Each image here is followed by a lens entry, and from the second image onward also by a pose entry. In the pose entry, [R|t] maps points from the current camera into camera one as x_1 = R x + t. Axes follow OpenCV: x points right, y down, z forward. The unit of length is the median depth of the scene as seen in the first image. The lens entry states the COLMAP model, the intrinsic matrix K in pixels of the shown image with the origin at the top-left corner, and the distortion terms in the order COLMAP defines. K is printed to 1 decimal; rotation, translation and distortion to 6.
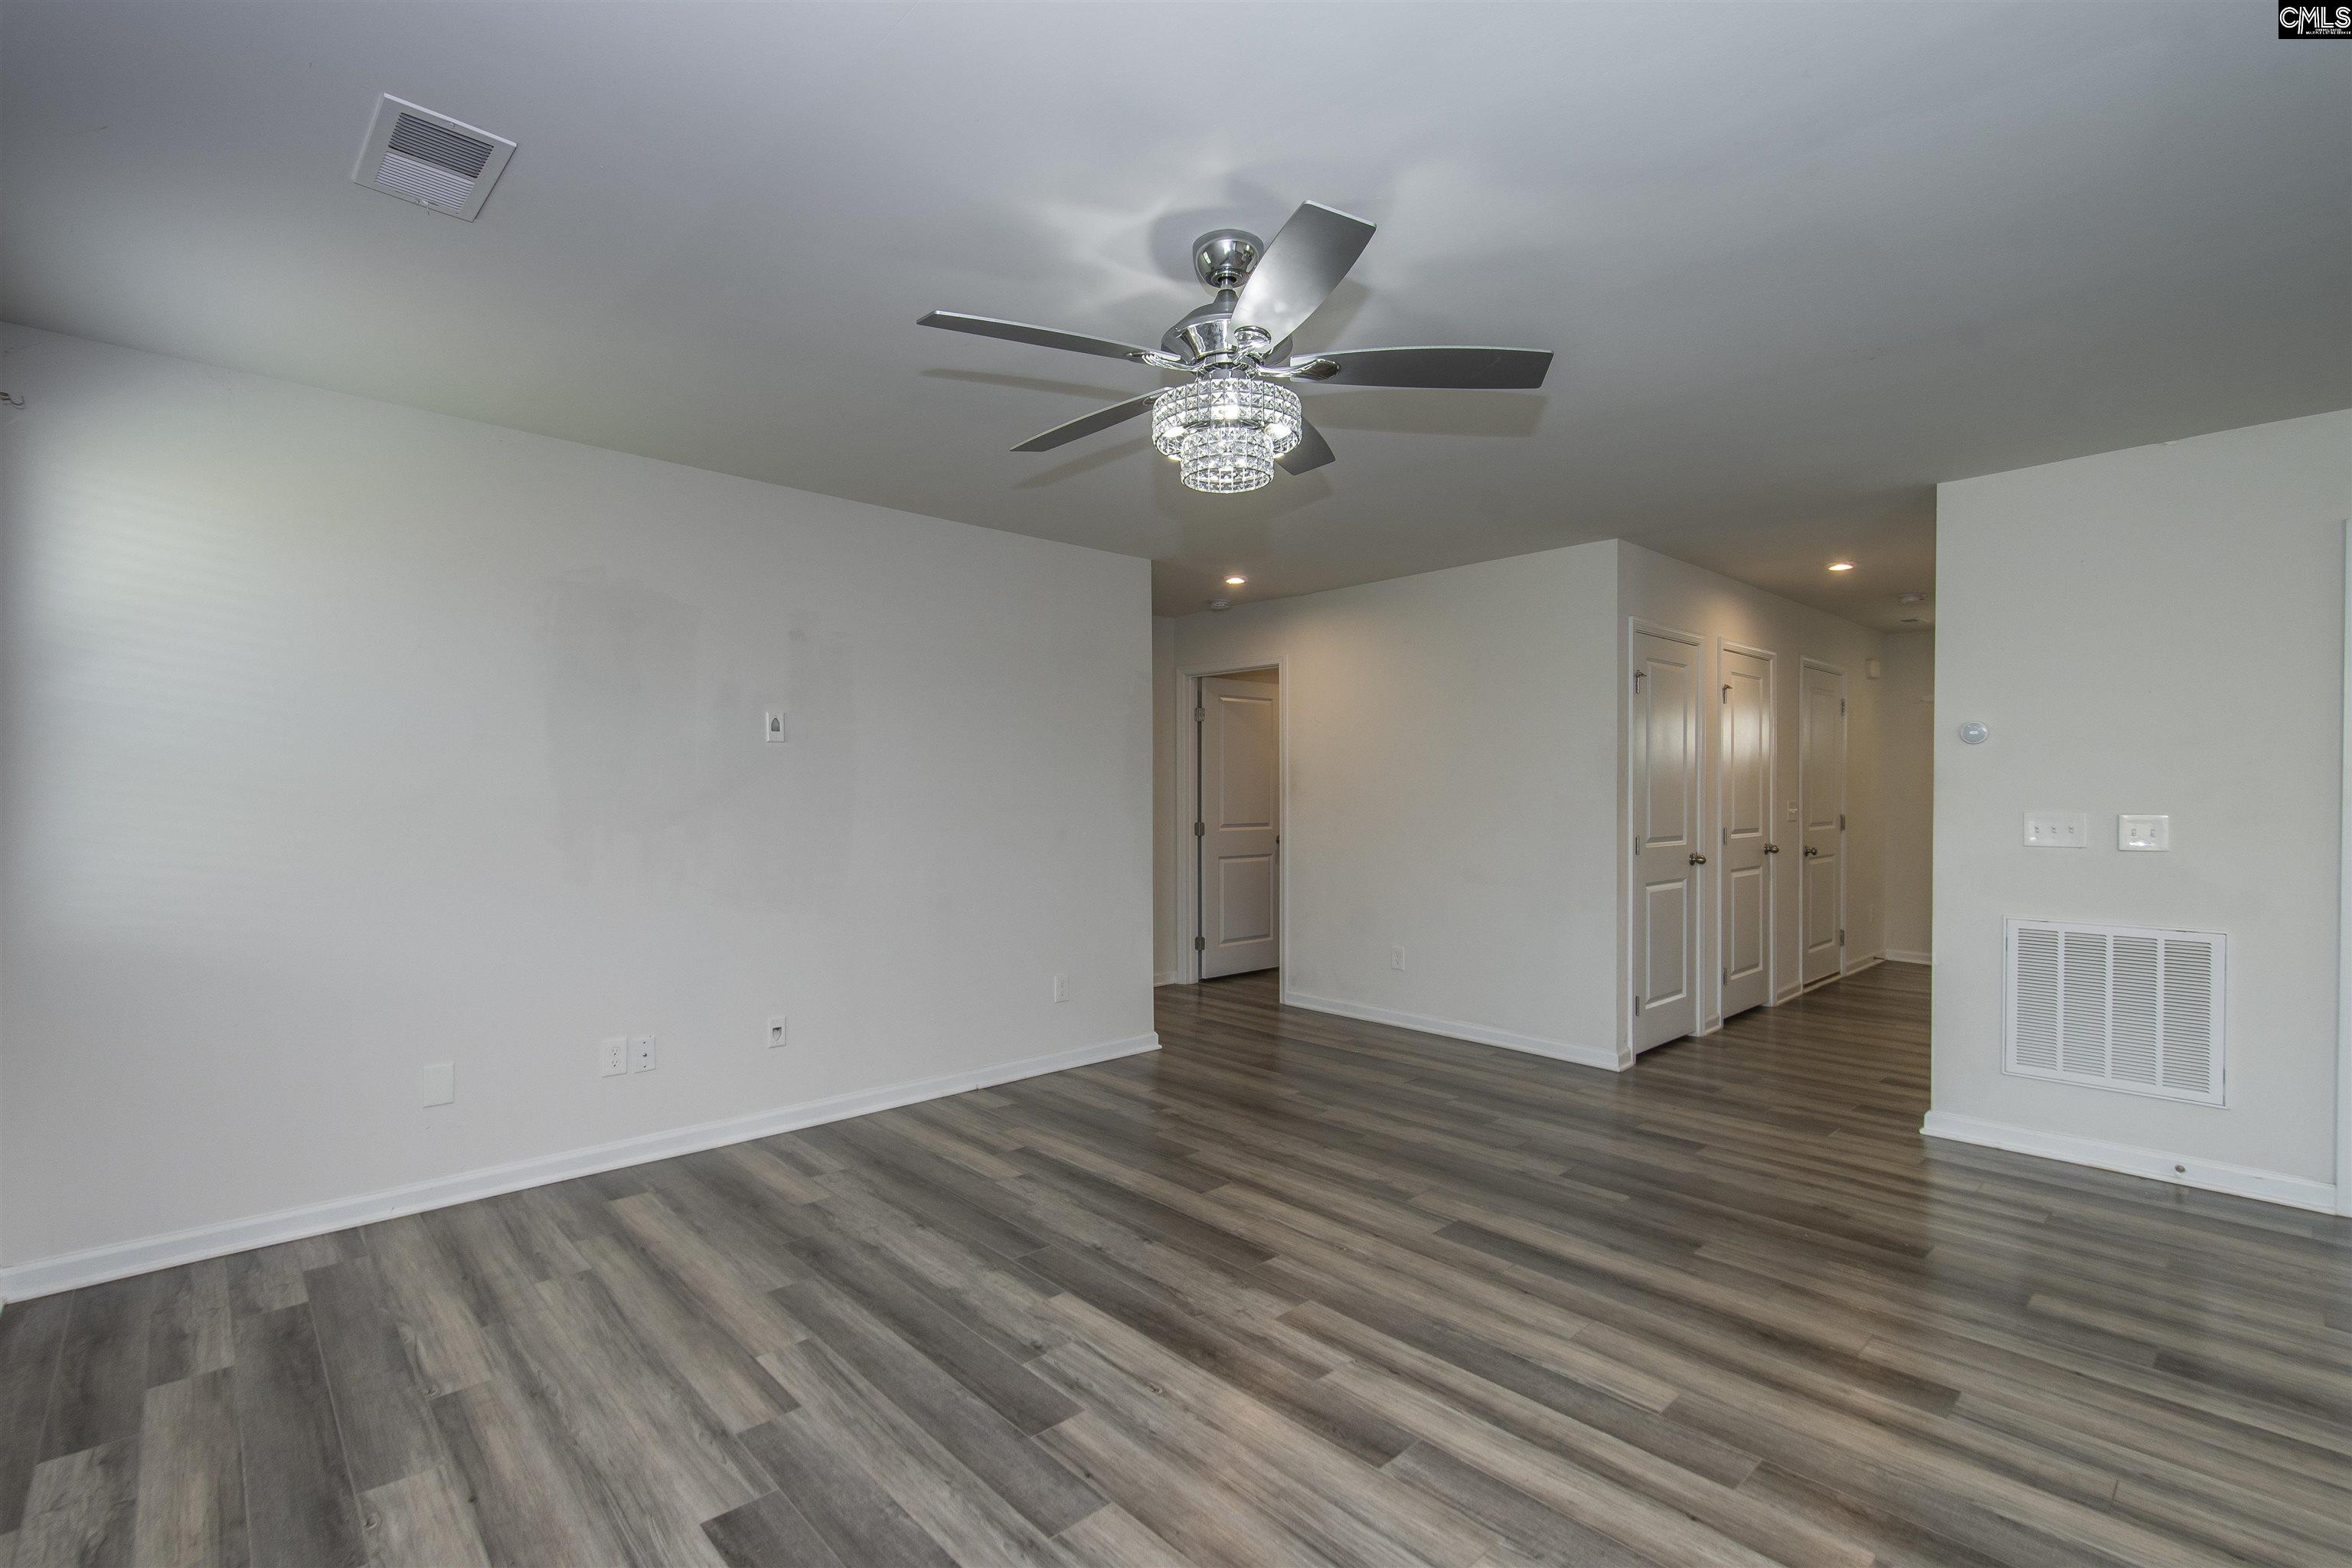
lens RADIAL K [[1062.8, 0, 1152.1], [0, 1062.8, 794.7], [0, 0, 1]] dist [0.011211, 0.000384]
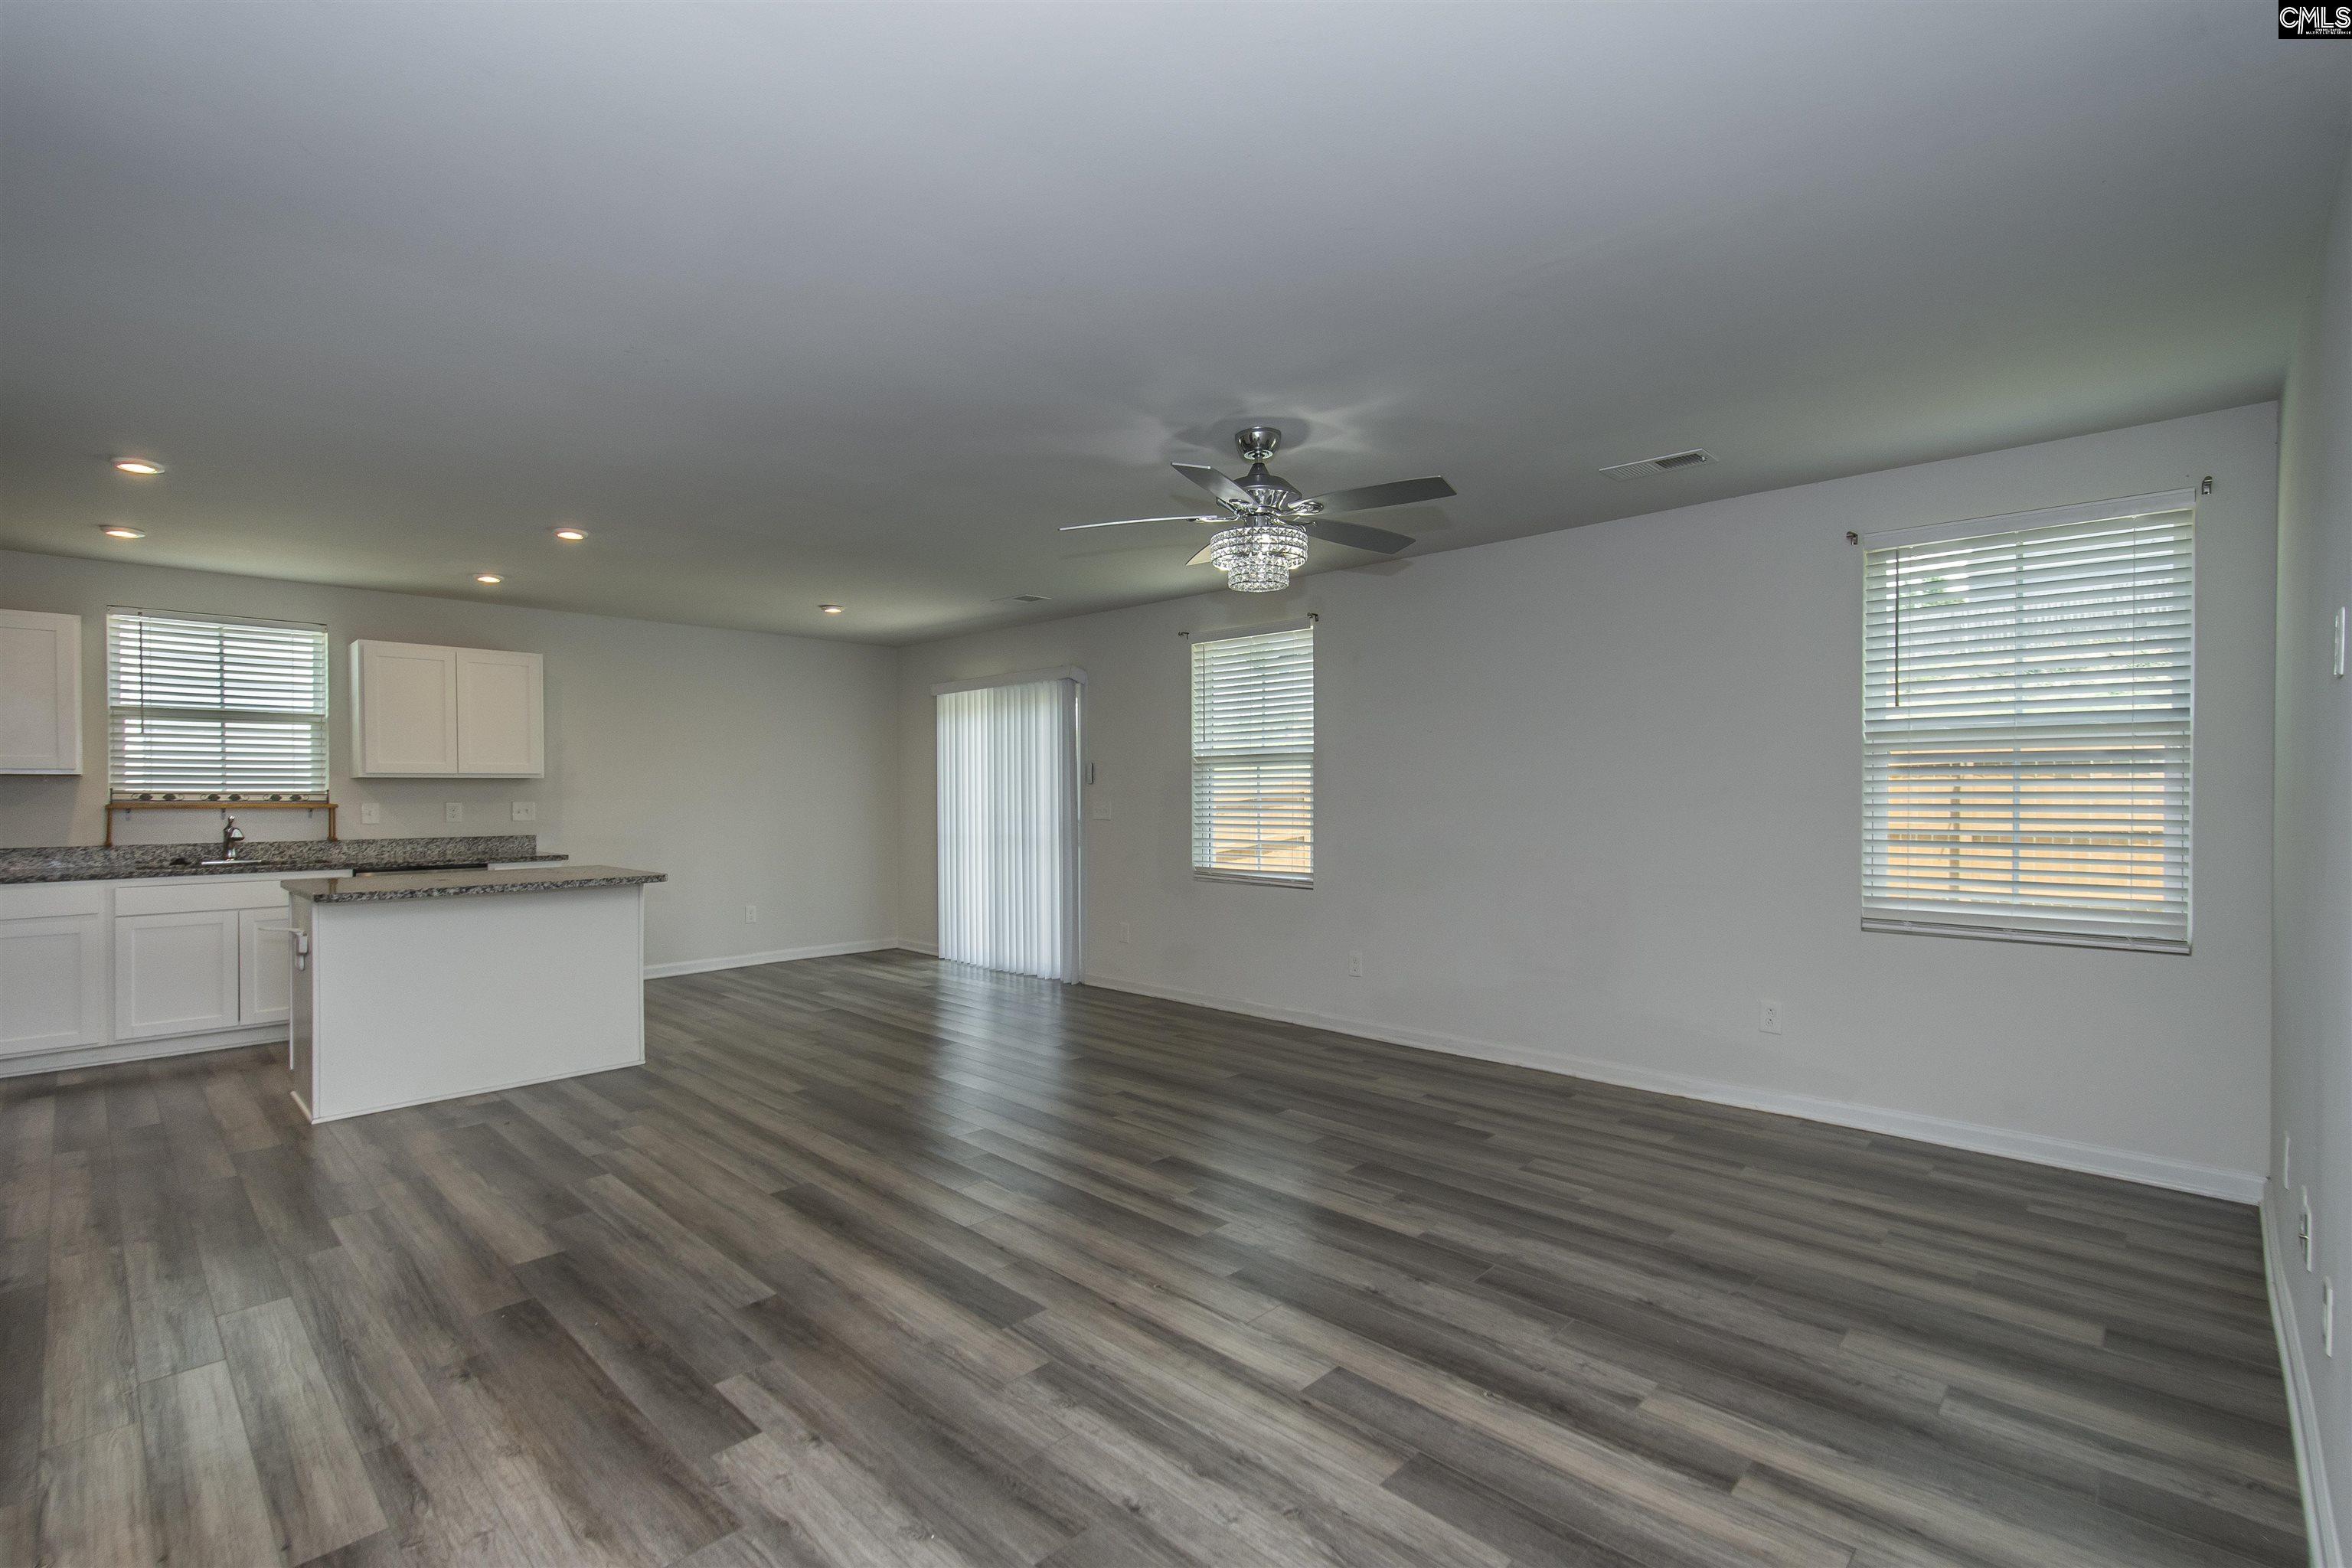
lens RADIAL K [[1062.8, 0, 1157.7], [0, 1062.8, 803.4], [0, 0, 1]] dist [0.011211, 0.000384]
pose [[-0.998188, 0.001221, -0.060163, 0.221155], [0.000248, 0.999869, 0.016176, -0.005087], [0.060175, 0.016132, -0.998057, 1.808251]]
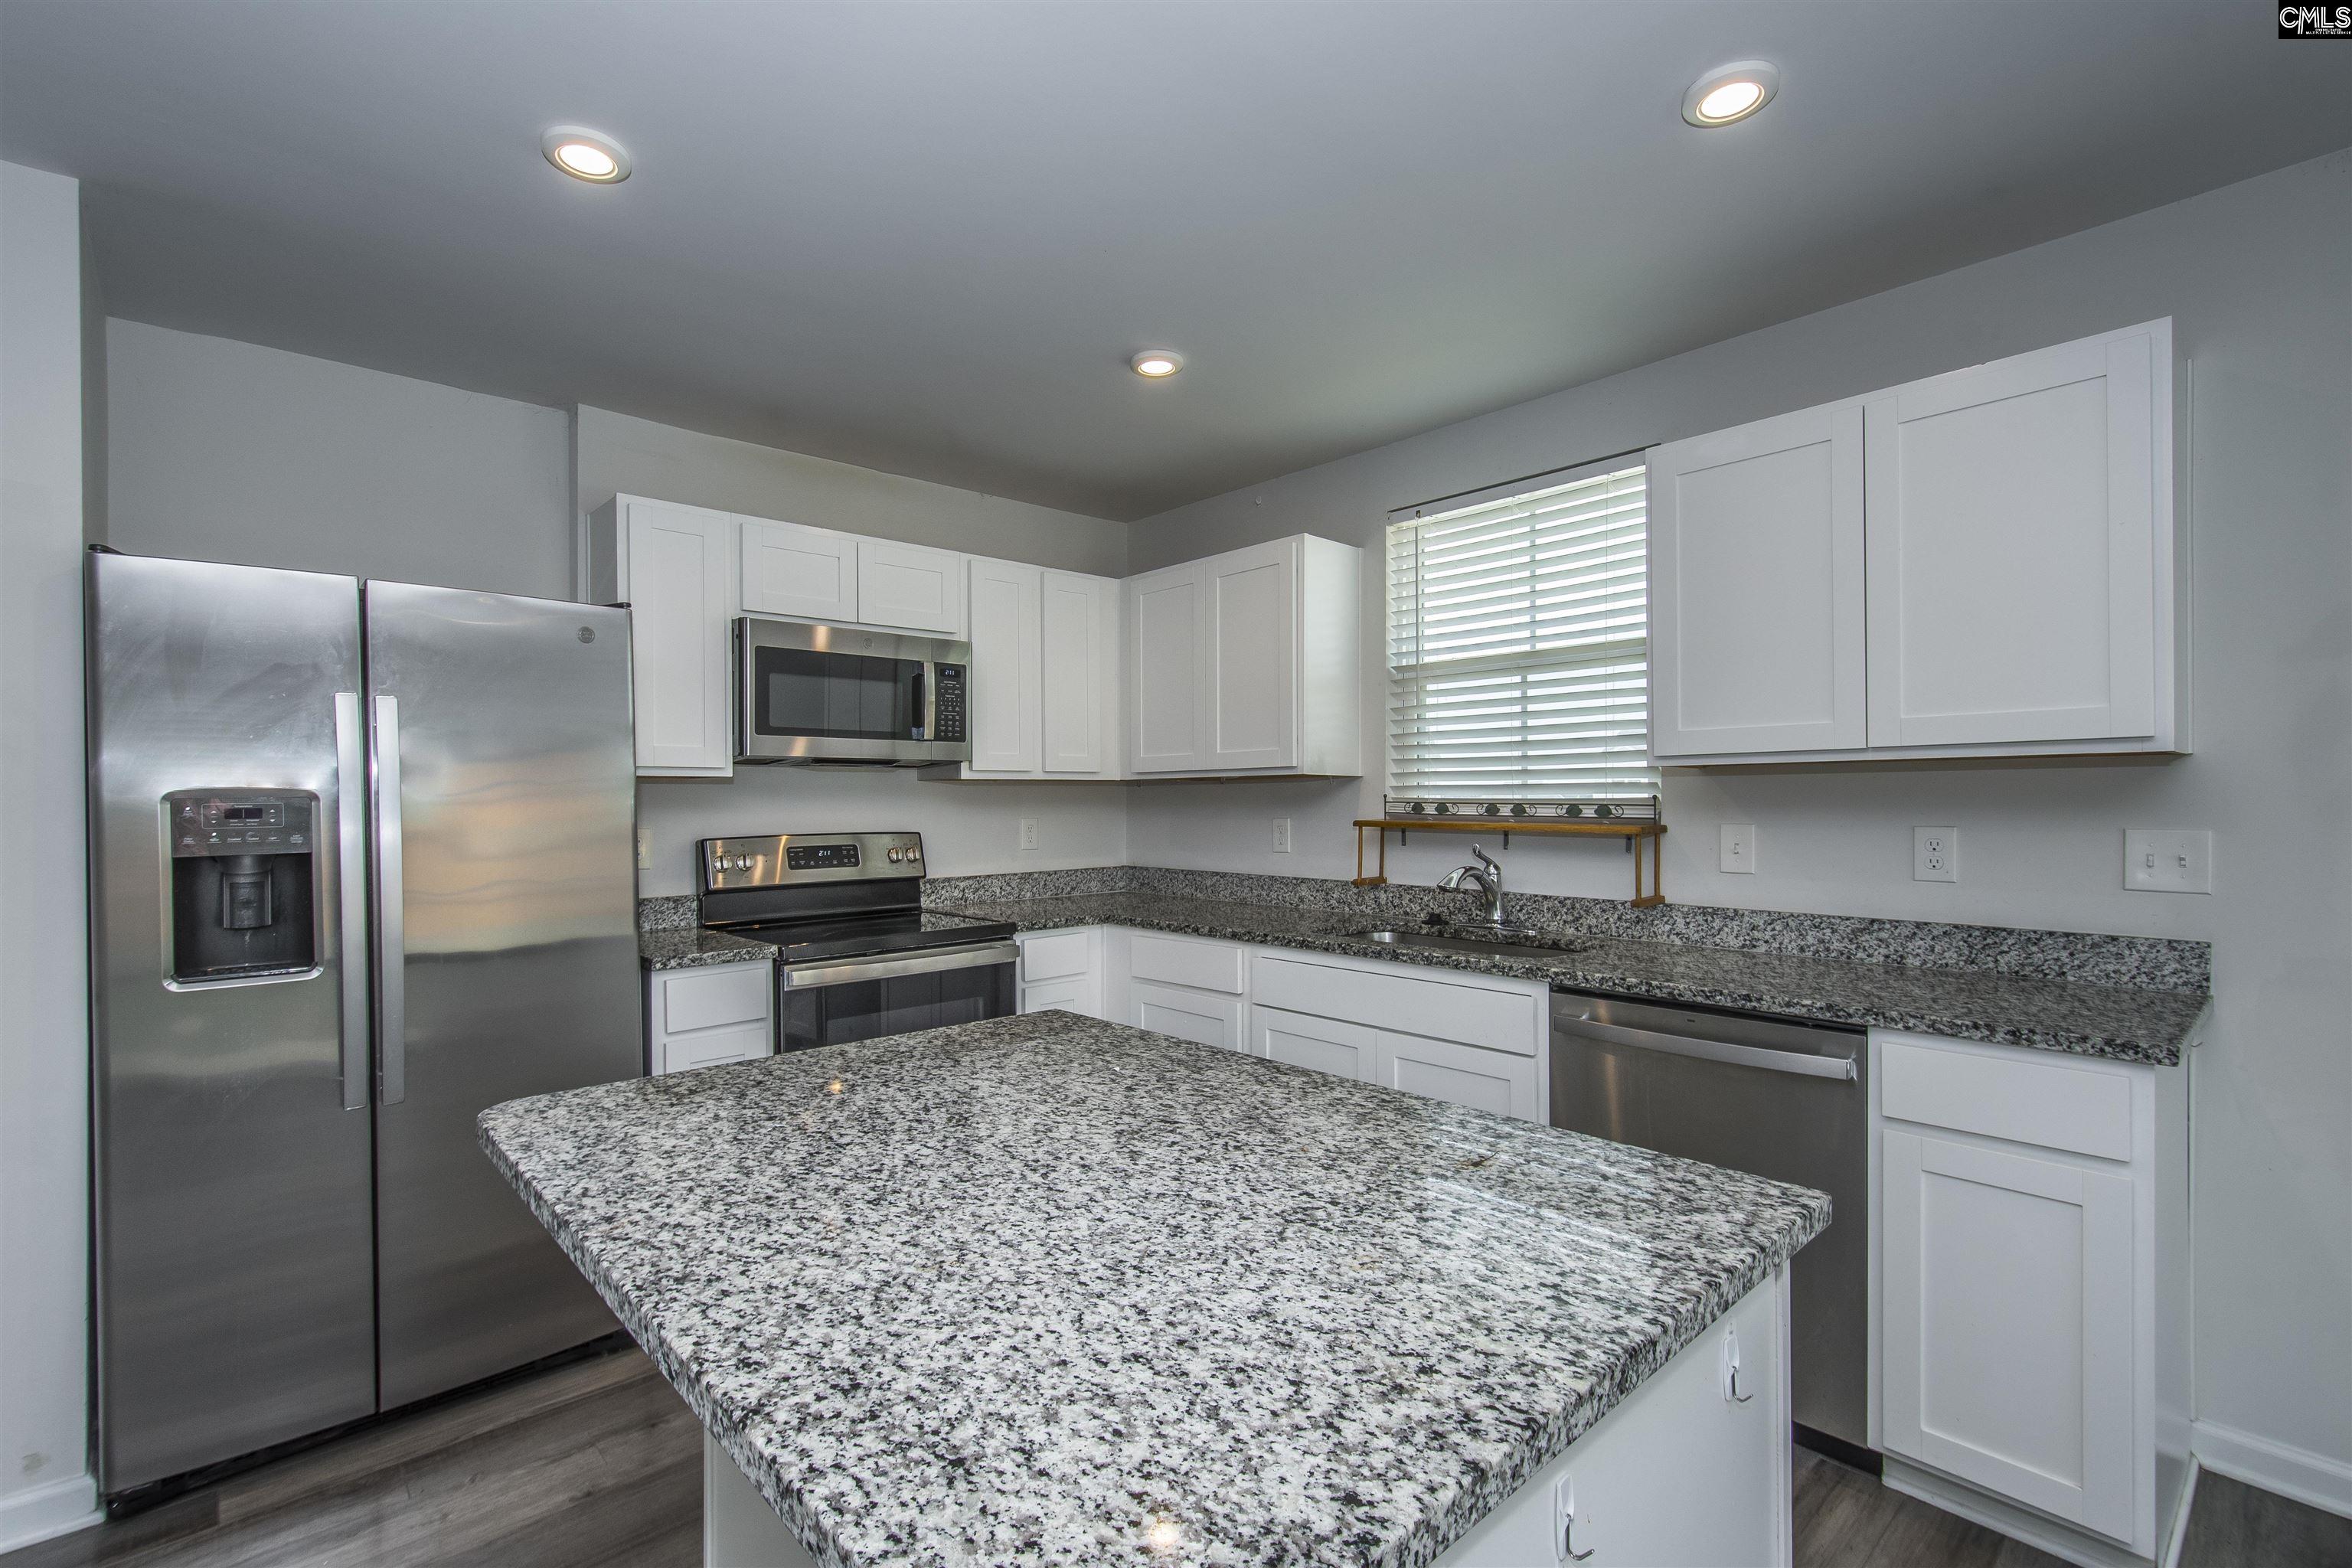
lens RADIAL K [[1062.8, 0, 1161.4], [0, 1062.8, 798.4], [0, 0, 1]] dist [0.011211, 0.000384]
pose [[-0.004606, -0.002746, 0.999986, 0.687340], [0.010393, 0.999942, 0.002793, -0.002695], [-0.999935, 0.010406, -0.004577, 0.252747]]
